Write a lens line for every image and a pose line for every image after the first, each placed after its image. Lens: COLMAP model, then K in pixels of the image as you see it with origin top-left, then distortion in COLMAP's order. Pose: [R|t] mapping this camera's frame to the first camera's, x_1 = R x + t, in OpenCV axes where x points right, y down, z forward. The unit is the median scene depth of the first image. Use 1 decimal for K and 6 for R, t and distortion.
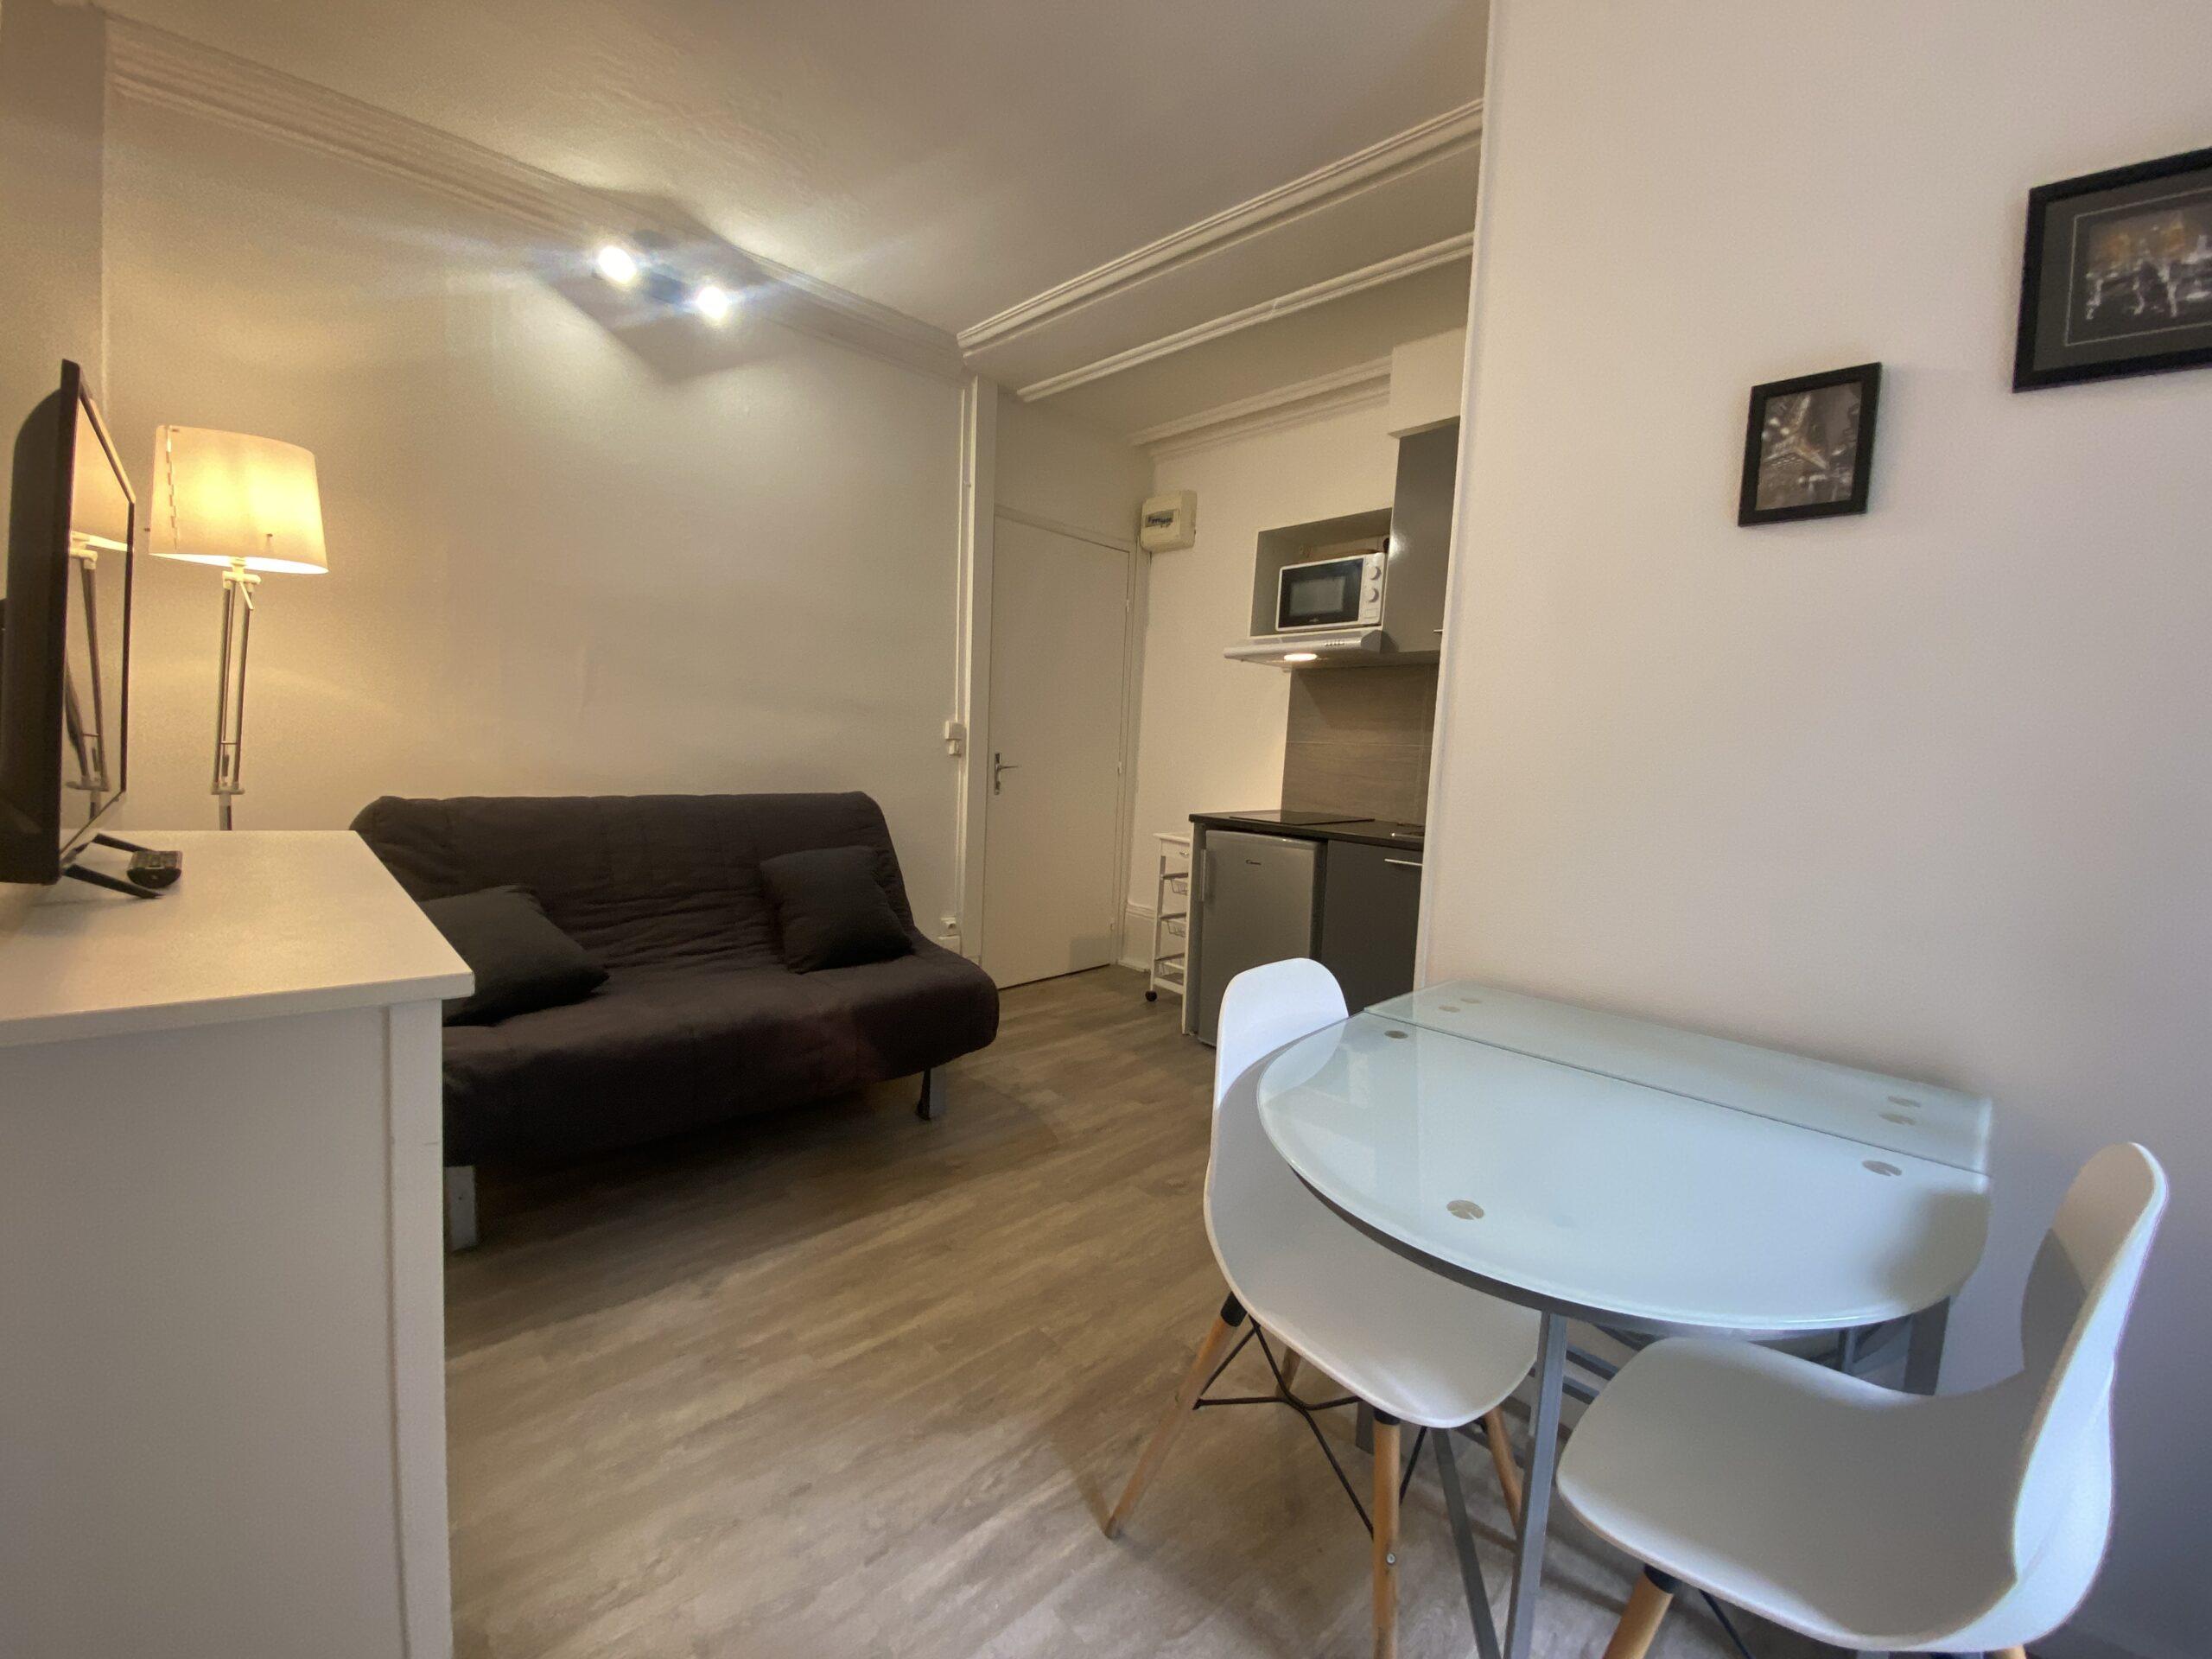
lens RADIAL K [[895.8, 0, 1102.6], [0, 895.8, 835.8], [0, 0, 1]] dist [0.036881, -0.026251]
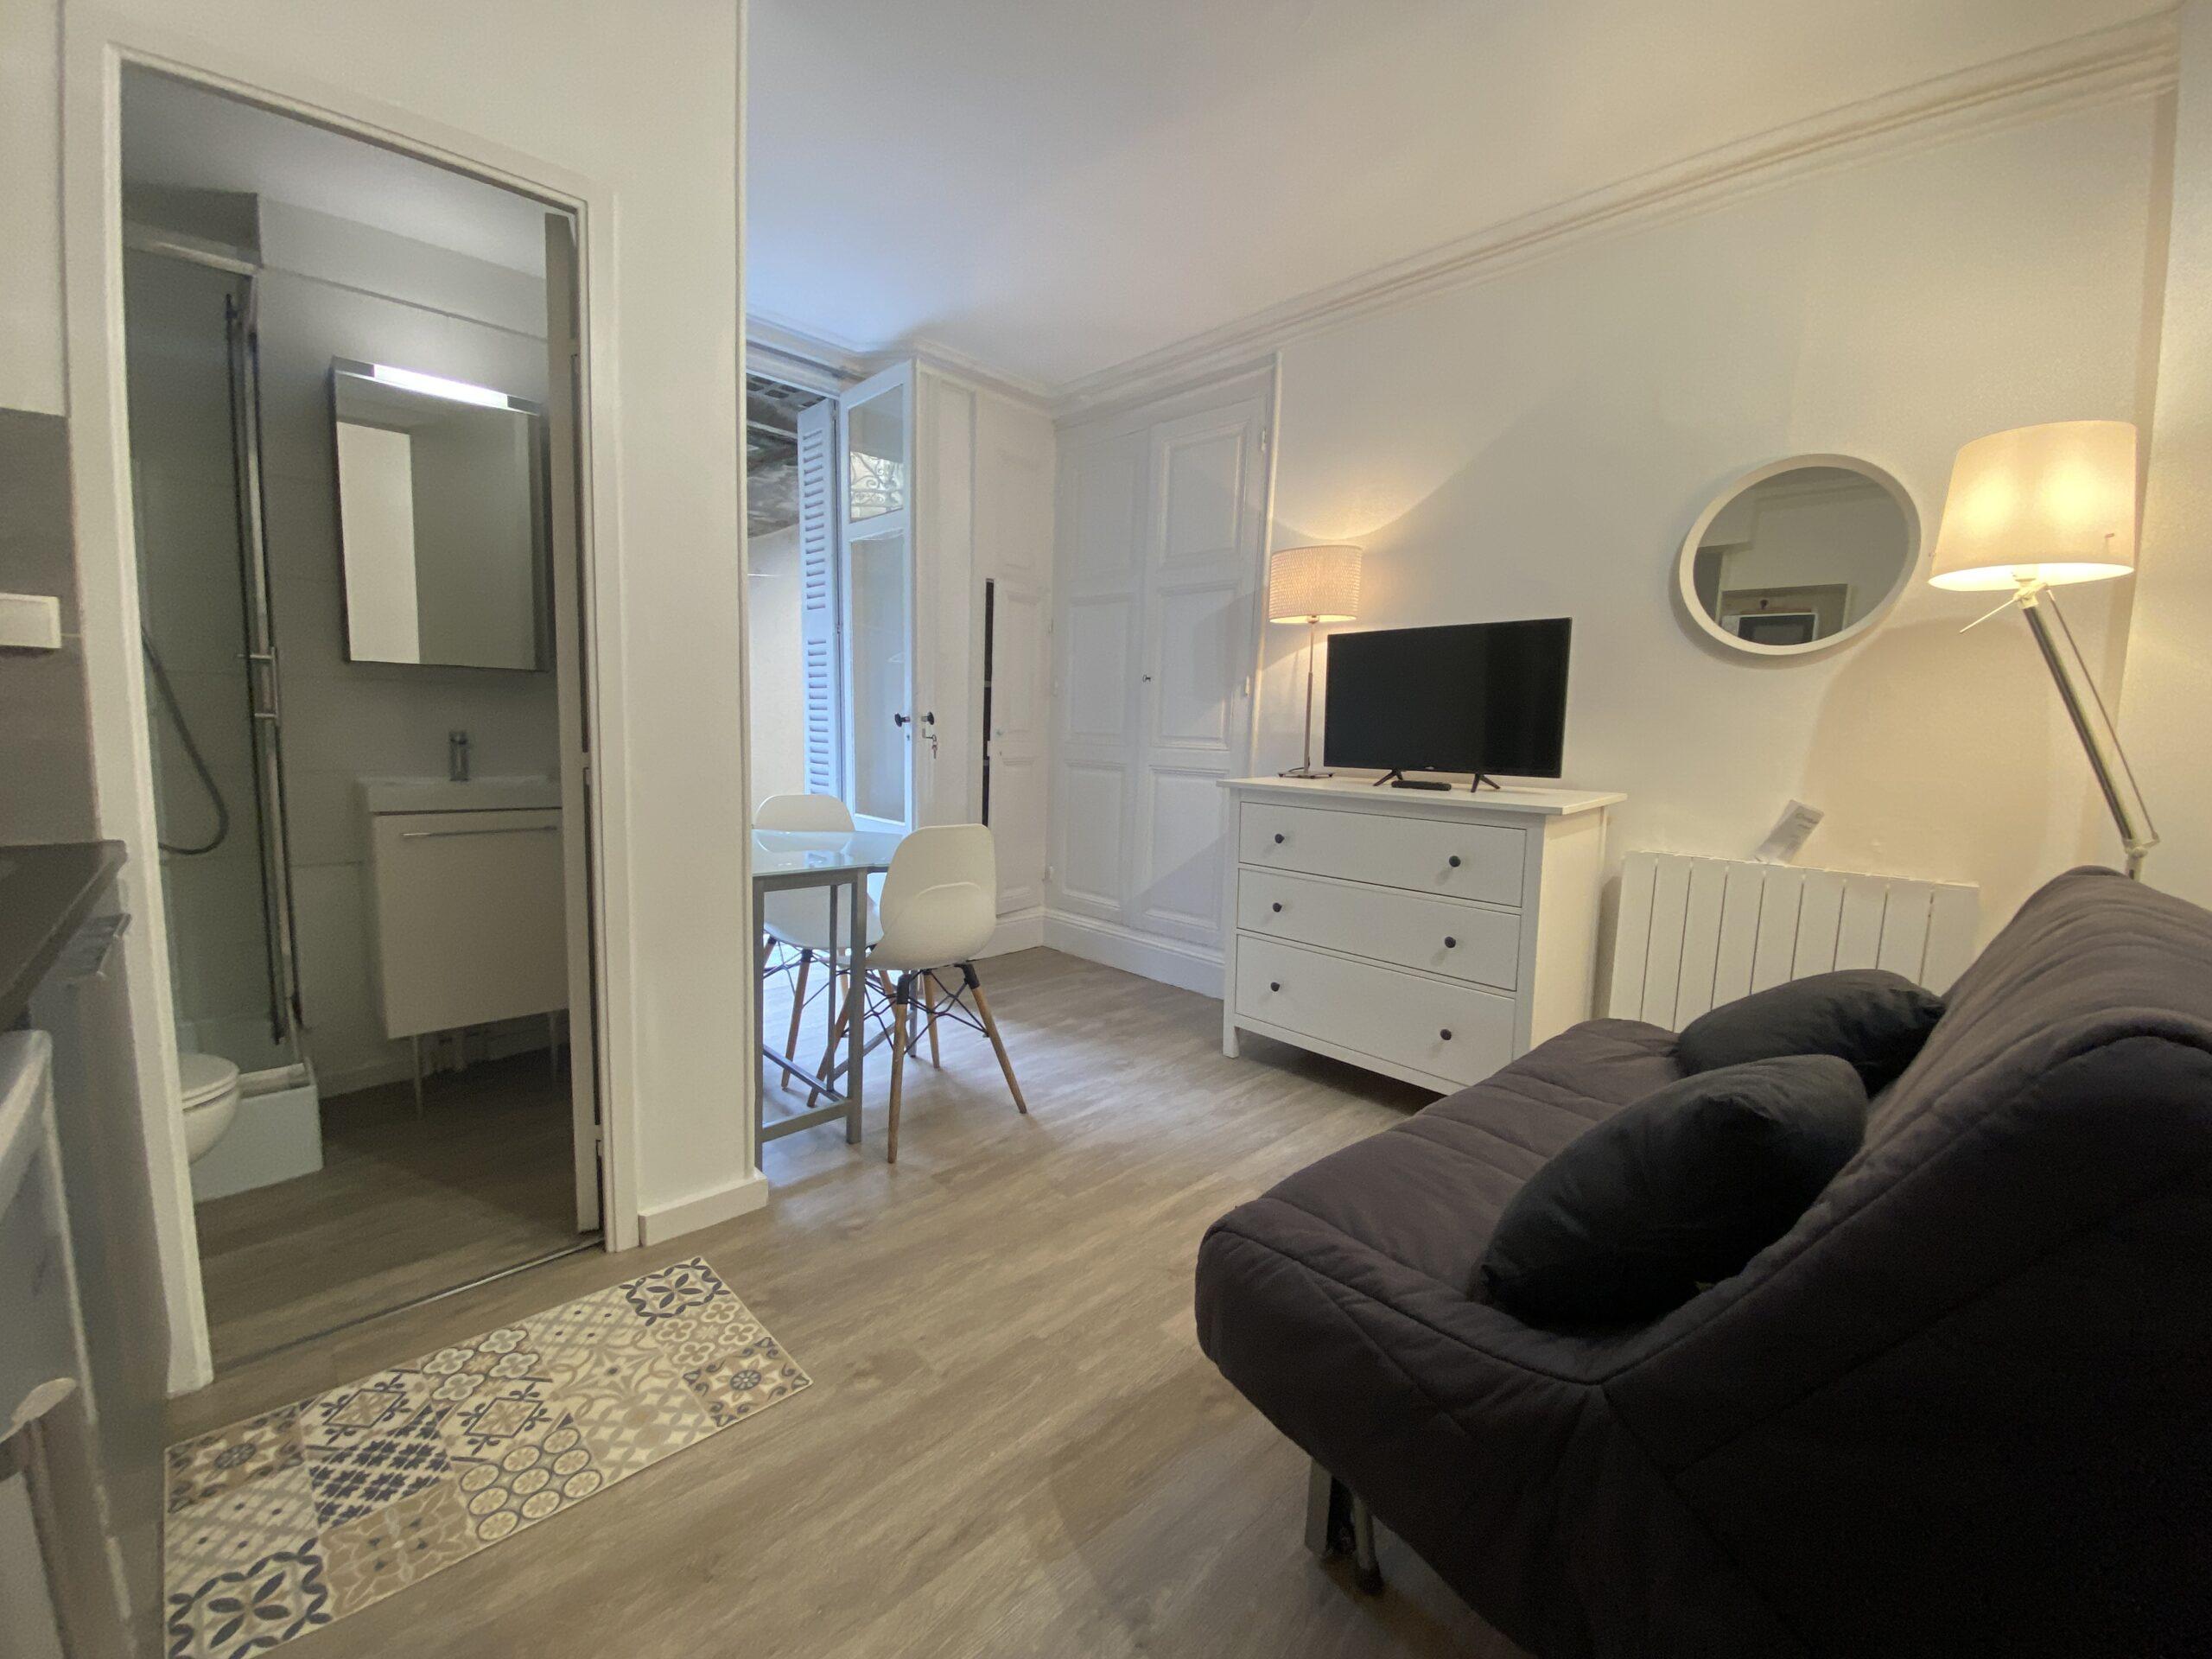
lens RADIAL K [[895.8, 0, 1102.6], [0, 895.8, 835.8], [0, 0, 1]] dist [0.036881, -0.026251]
pose [[-0.996999, -0.075461, -0.017301, -0.042559], [-0.077419, 0.971429, 0.224349, -0.134489], [-0.000123, 0.225015, -0.974355, 1.430012]]
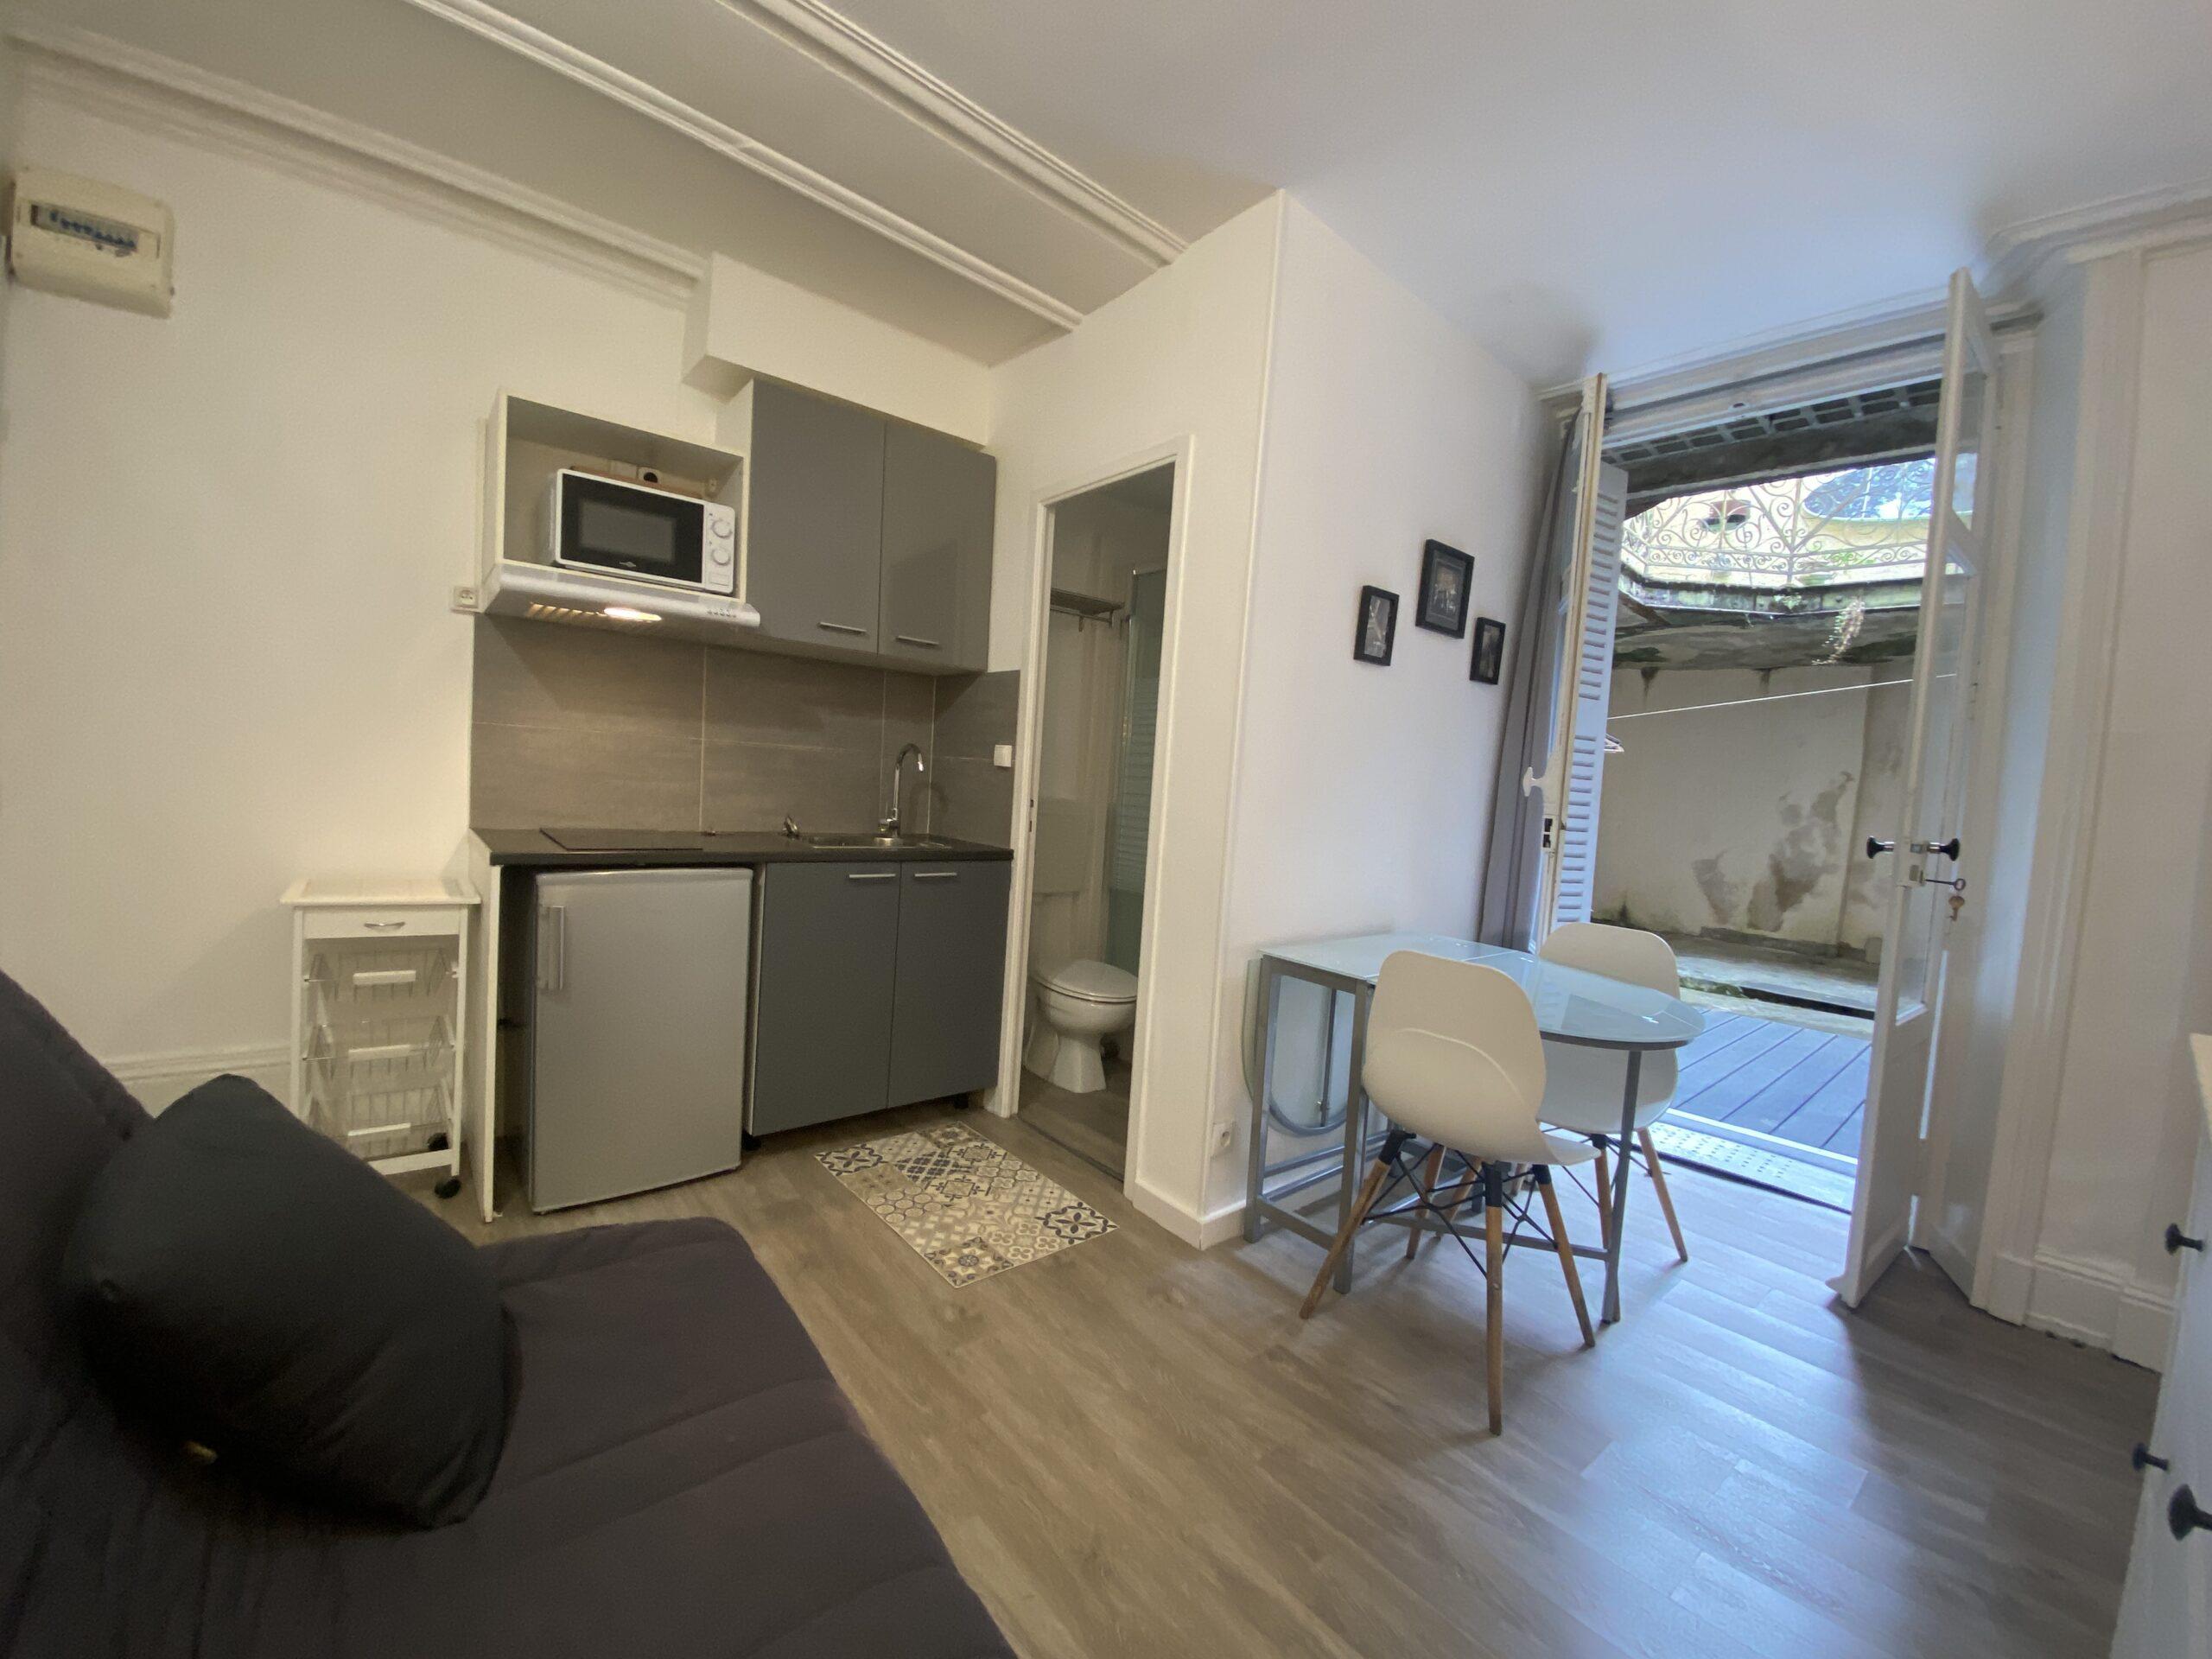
lens RADIAL K [[902.2, 0, 1094.4], [0, 902.2, 827.0], [0, 0, 1]] dist [0.029364, -0.025391]
pose [[0.070808, -0.104378, 0.992014, -0.620932], [0.042273, 0.993931, 0.101563, -0.113313], [-0.996594, 0.034744, 0.074790, 0.744398]]
